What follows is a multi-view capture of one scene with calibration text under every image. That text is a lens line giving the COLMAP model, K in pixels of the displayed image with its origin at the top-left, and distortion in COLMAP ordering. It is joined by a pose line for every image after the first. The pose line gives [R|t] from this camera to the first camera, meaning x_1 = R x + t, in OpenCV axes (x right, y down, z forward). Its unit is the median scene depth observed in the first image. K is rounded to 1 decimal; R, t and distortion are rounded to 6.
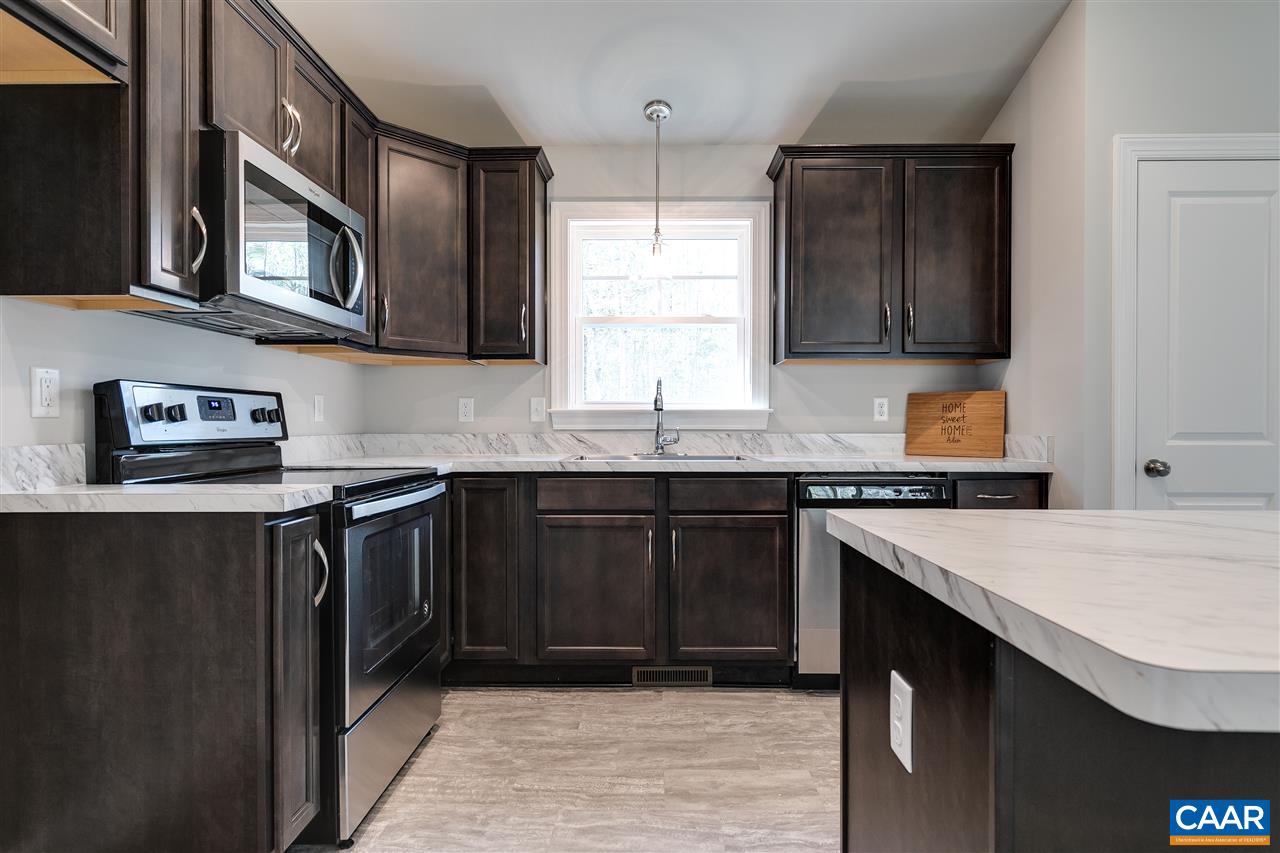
lens RADIAL K [[703.0, 0, 646.0], [0, 703.0, 426.1], [0, 0, 1]] dist [0.011688, 0.000043]
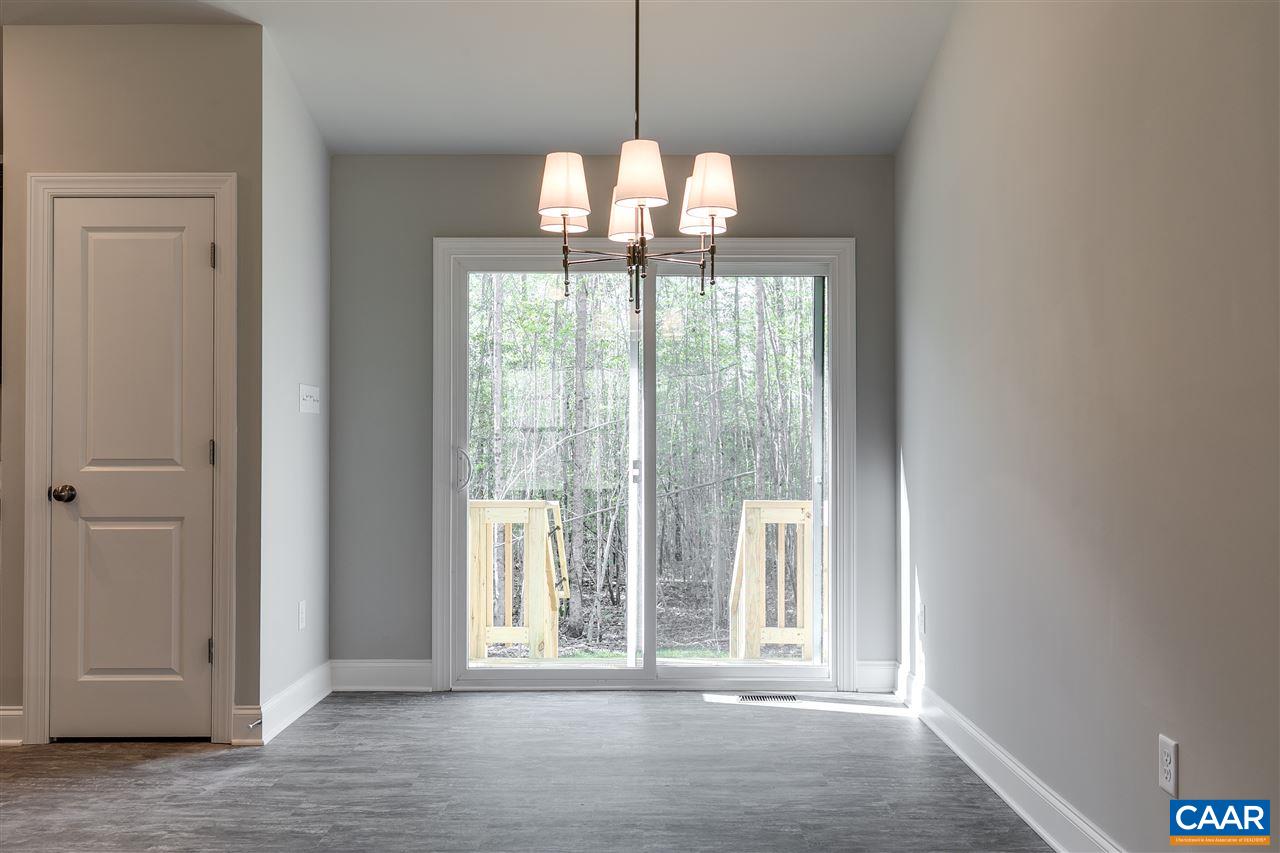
lens RADIAL K [[1056.8, 0, 661.3], [0, 1056.8, 431.0], [0, 0, 1]] dist [-0.012246, 0.002867]
pose [[0.999839, -0.003110, 0.017653, 1.478472], [0.003508, 0.999740, -0.022536, 0.005761], [-0.017578, 0.022594, 0.999590, -0.523869]]
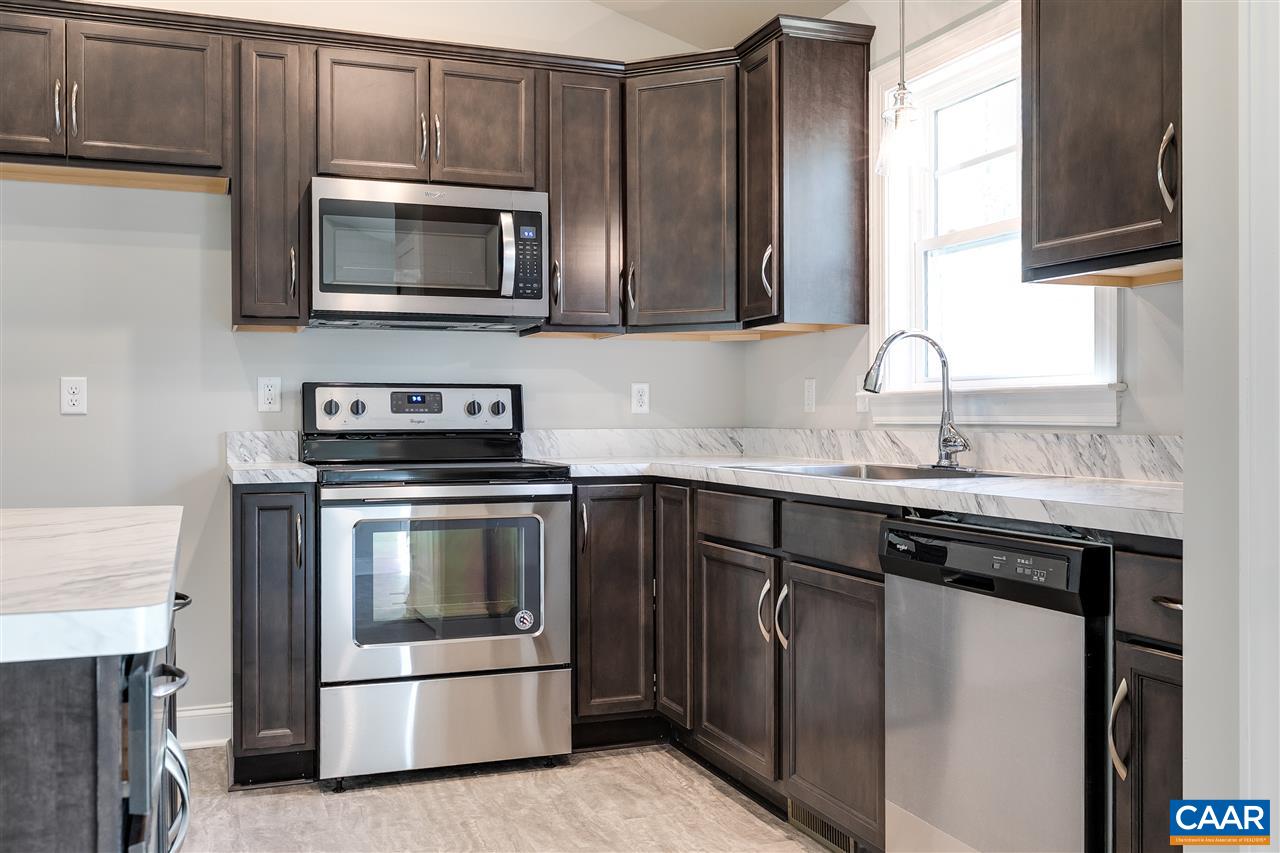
lens RADIAL K [[1164.6, 0, 636.8], [0, 1164.6, 426.7], [0, 0, 1]] dist [0.002922, 0.001643]
pose [[0.360983, 0.006522, -0.932549, 0.996504], [-0.001492, 0.999978, 0.006416, 0.000961], [0.932571, -0.000925, 0.360985, 0.523516]]
